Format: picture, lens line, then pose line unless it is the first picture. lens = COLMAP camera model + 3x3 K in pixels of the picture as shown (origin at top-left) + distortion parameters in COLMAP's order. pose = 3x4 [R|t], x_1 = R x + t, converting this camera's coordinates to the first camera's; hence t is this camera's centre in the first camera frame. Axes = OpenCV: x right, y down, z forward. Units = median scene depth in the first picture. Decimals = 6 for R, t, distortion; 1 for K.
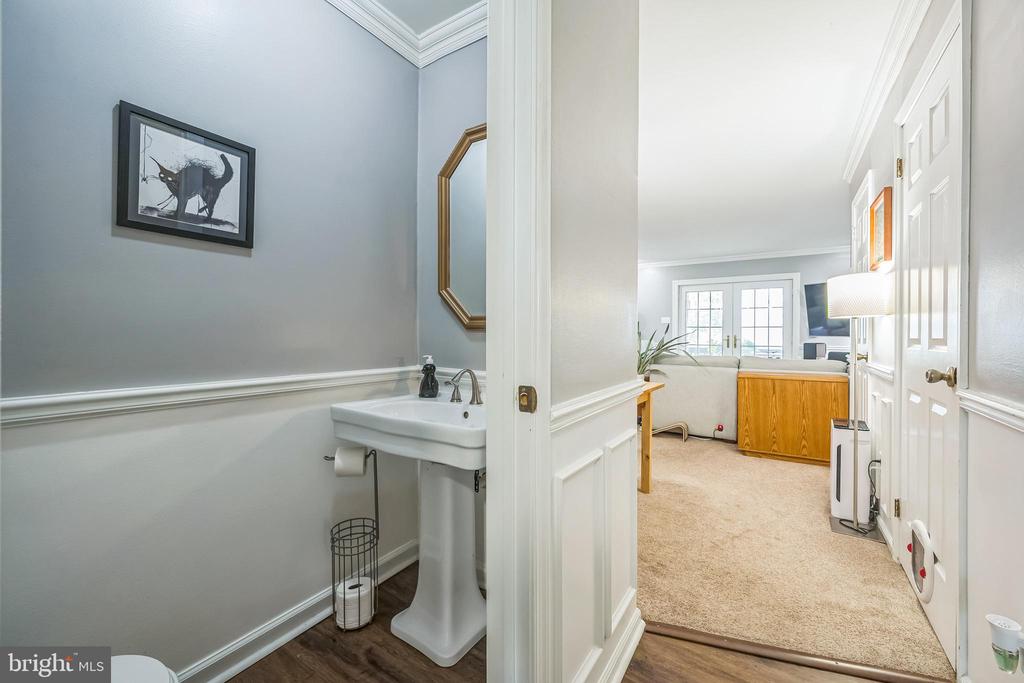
lens RADIAL K [[405.7, 0, 518.7], [0, 405.7, 333.0], [0, 0, 1]] dist [-0.000110, 0.000034]
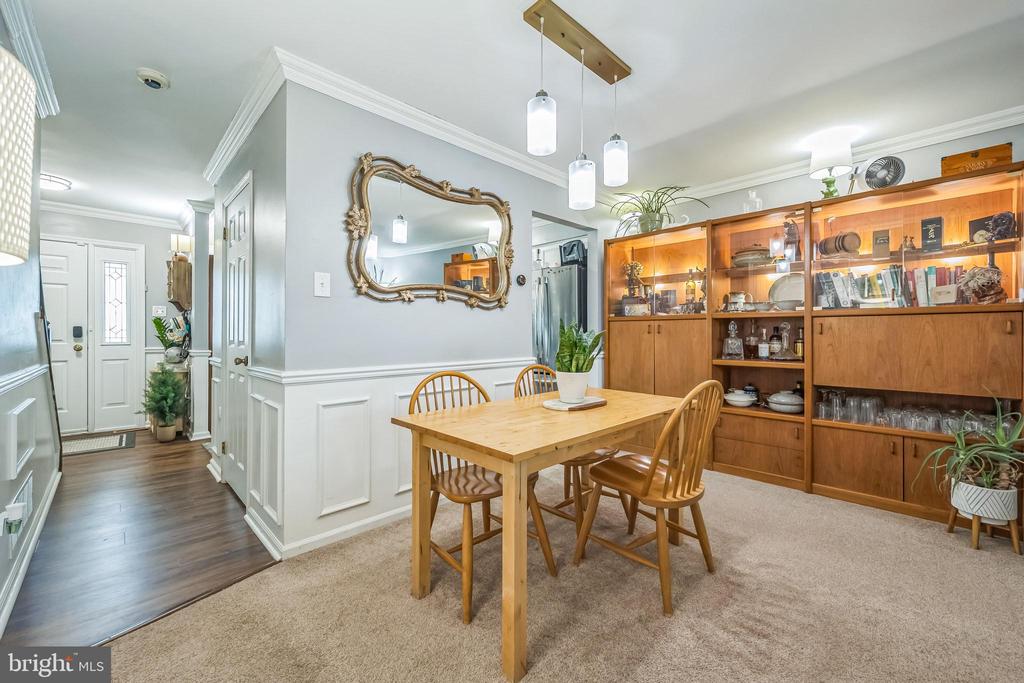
lens RADIAL K [[405.7, 0, 516.9], [0, 405.7, 334.7], [0, 0, 1]] dist [-0.000110, 0.000034]
pose [[0.226711, 0.003735, 0.973955, -0.538862], [-0.000211, 0.999993, -0.003786, -0.006717], [-0.973962, 0.000653, 0.226710, -0.723924]]
